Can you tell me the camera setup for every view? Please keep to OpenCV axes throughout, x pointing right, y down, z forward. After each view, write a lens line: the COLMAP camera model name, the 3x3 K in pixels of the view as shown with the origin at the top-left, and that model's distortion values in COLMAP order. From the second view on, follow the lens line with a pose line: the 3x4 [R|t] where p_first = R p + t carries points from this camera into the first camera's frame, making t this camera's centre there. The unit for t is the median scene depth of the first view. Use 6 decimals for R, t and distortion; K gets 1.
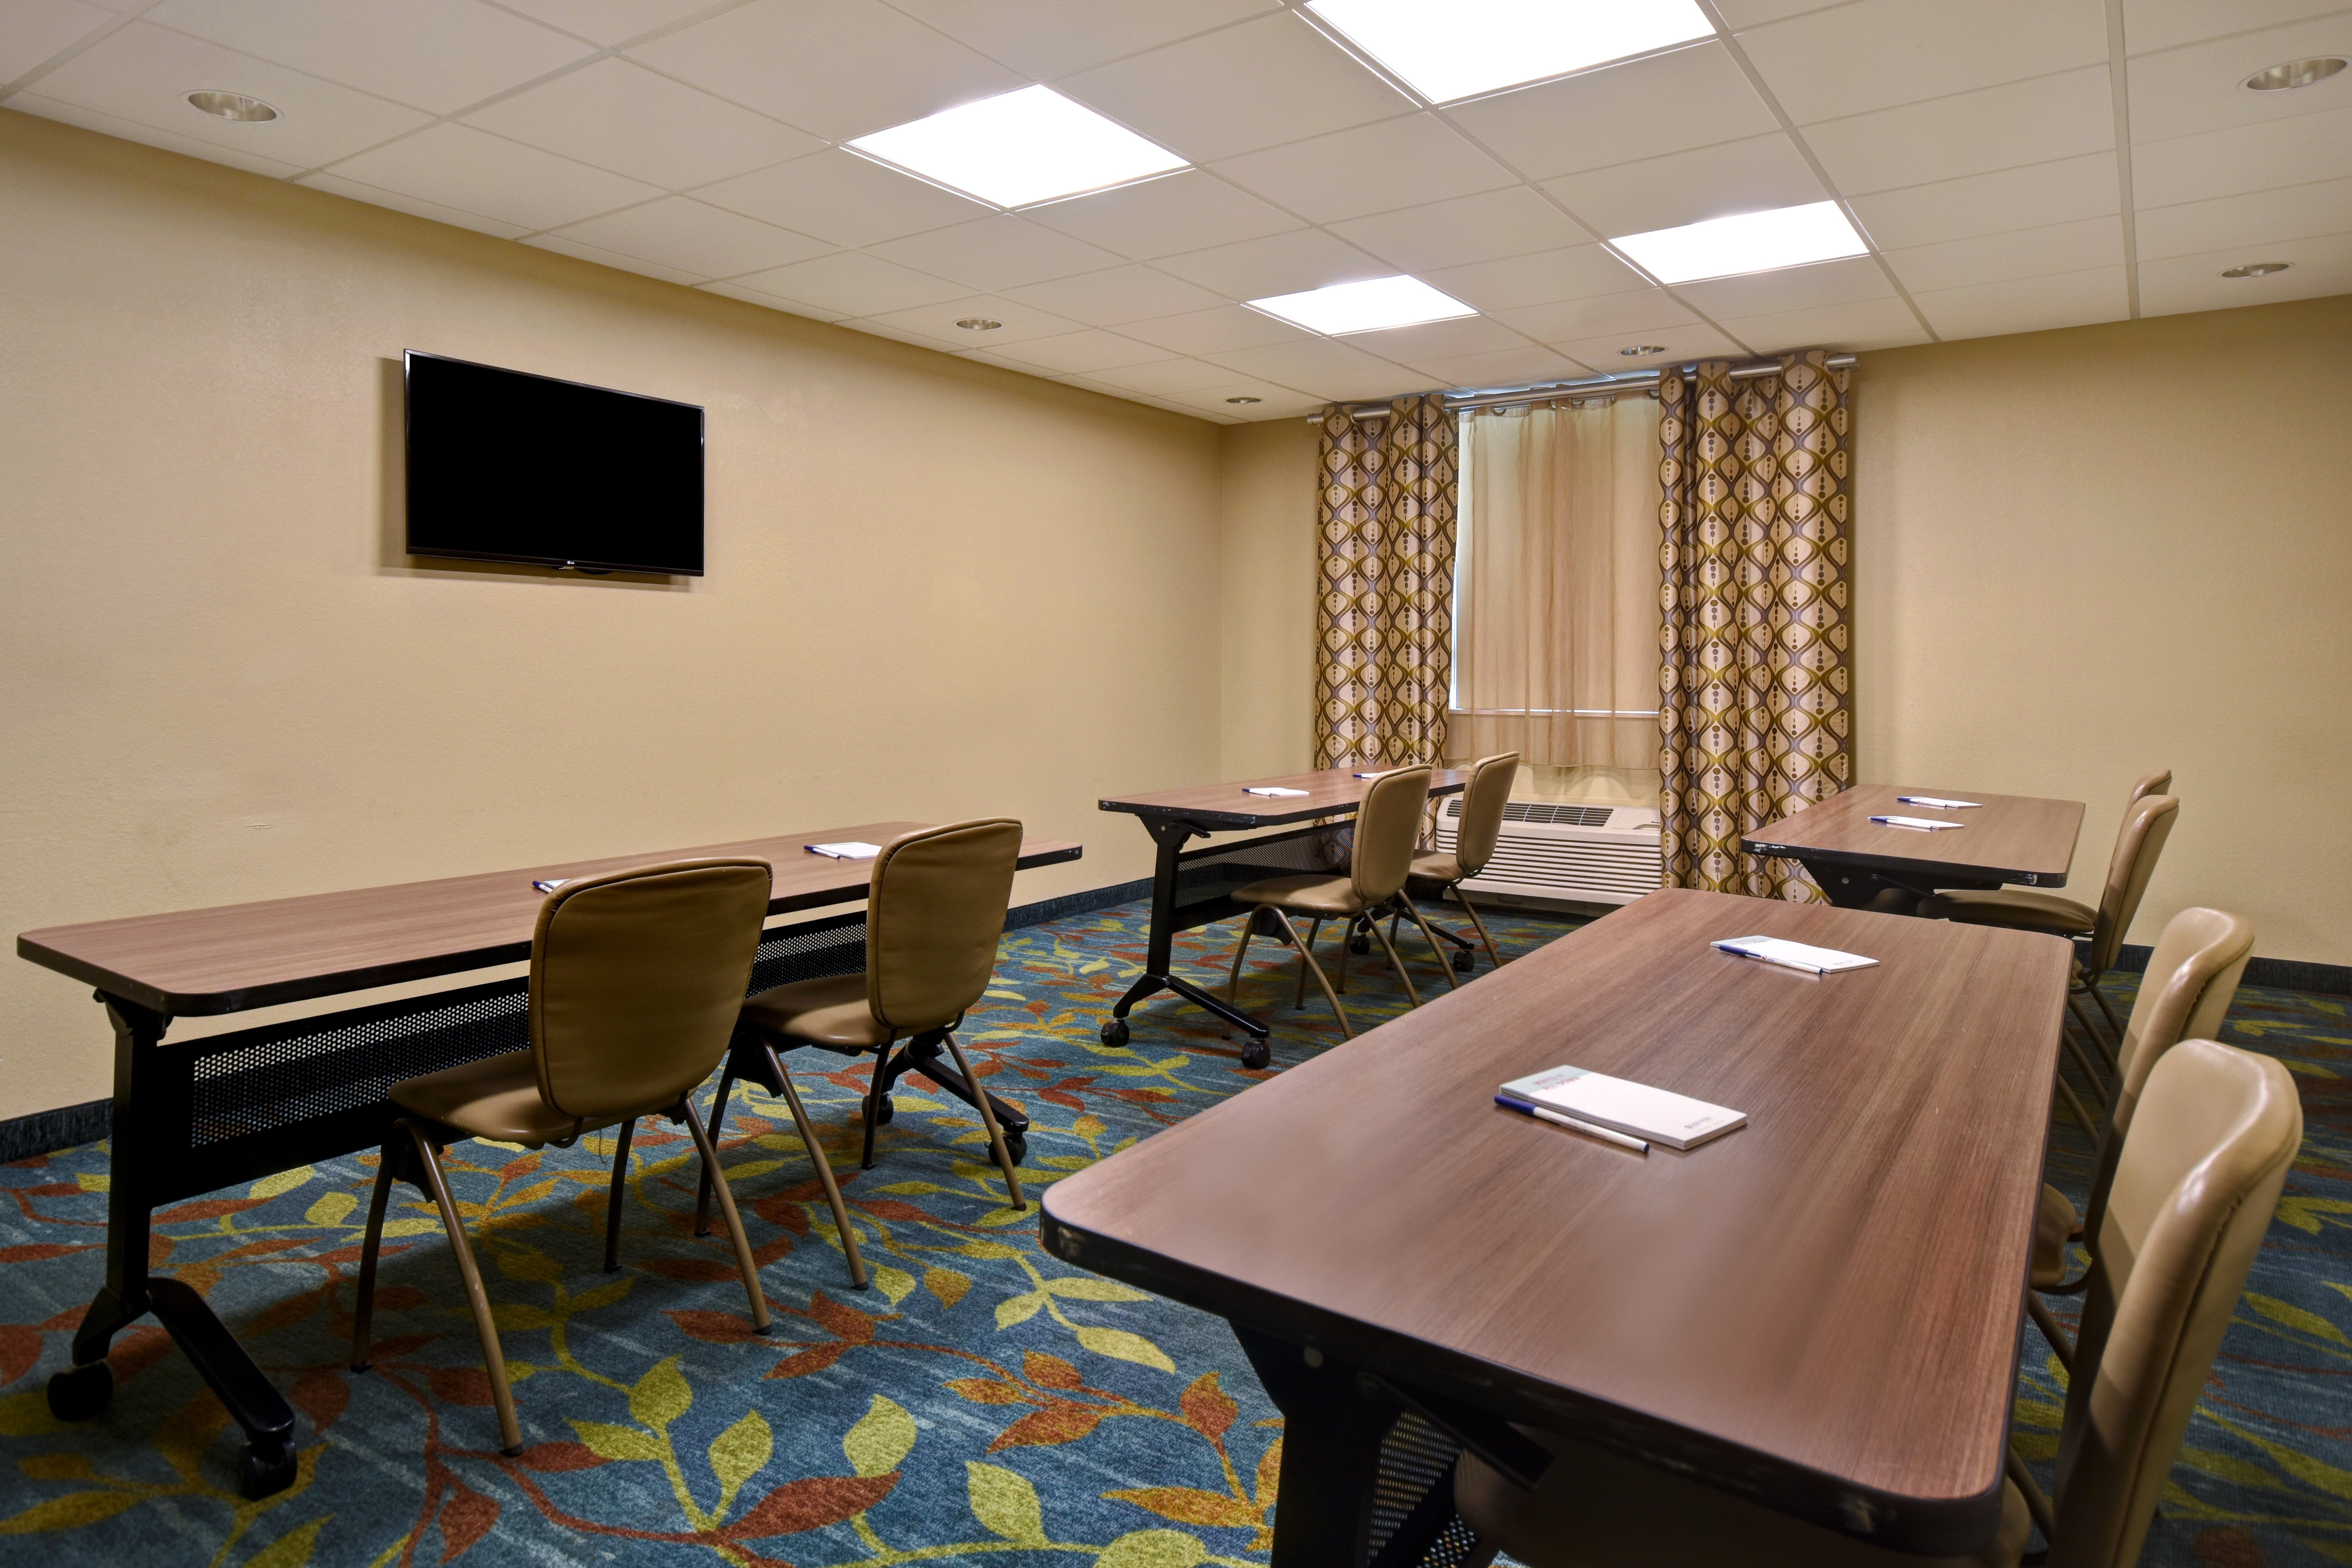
lens RADIAL K [[1422.5, 0, 1076.9], [0, 1422.5, 786.9], [0, 0, 1]] dist [-0.001645, -0.000651]
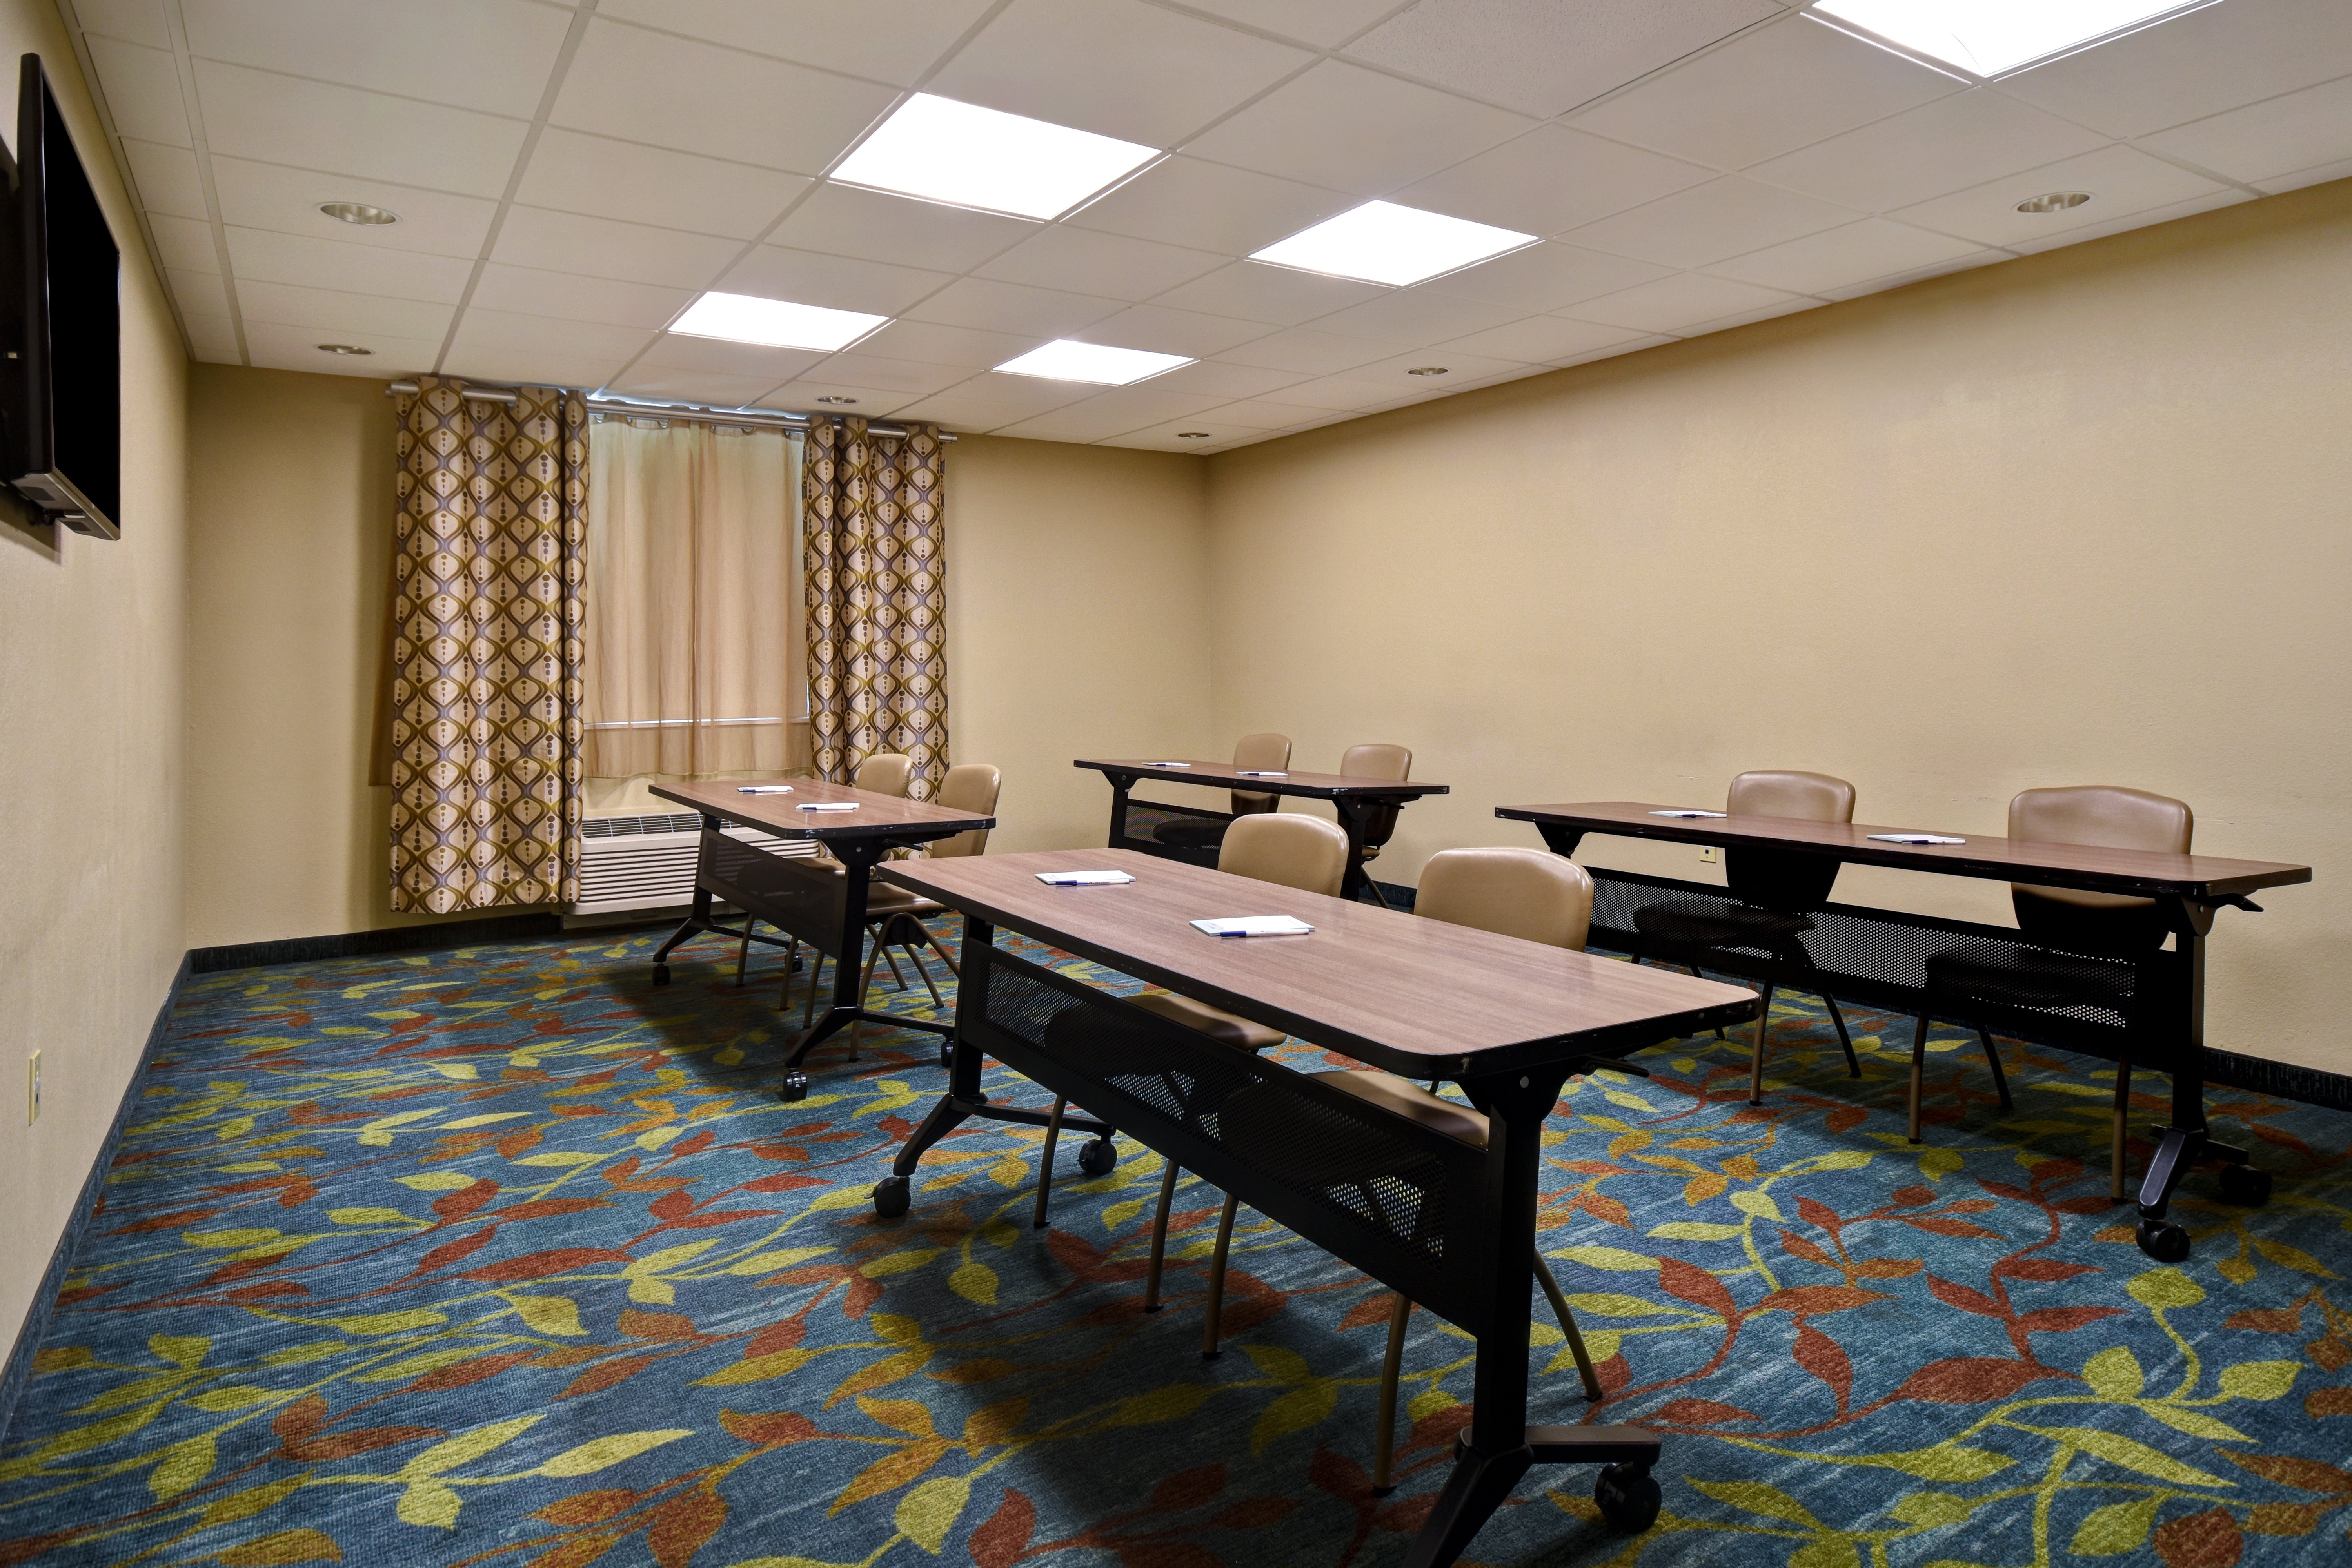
lens RADIAL K [[1405.3, 0, 1251.7], [0, 1405.3, 775.5], [0, 0, 1]] dist [0.003500, 0.001525]
pose [[0.331685, -0.077505, 0.940201, -0.534402], [0.089303, 0.994724, 0.050495, -0.032939], [-0.939154, 0.067214, 0.336857, 0.307545]]
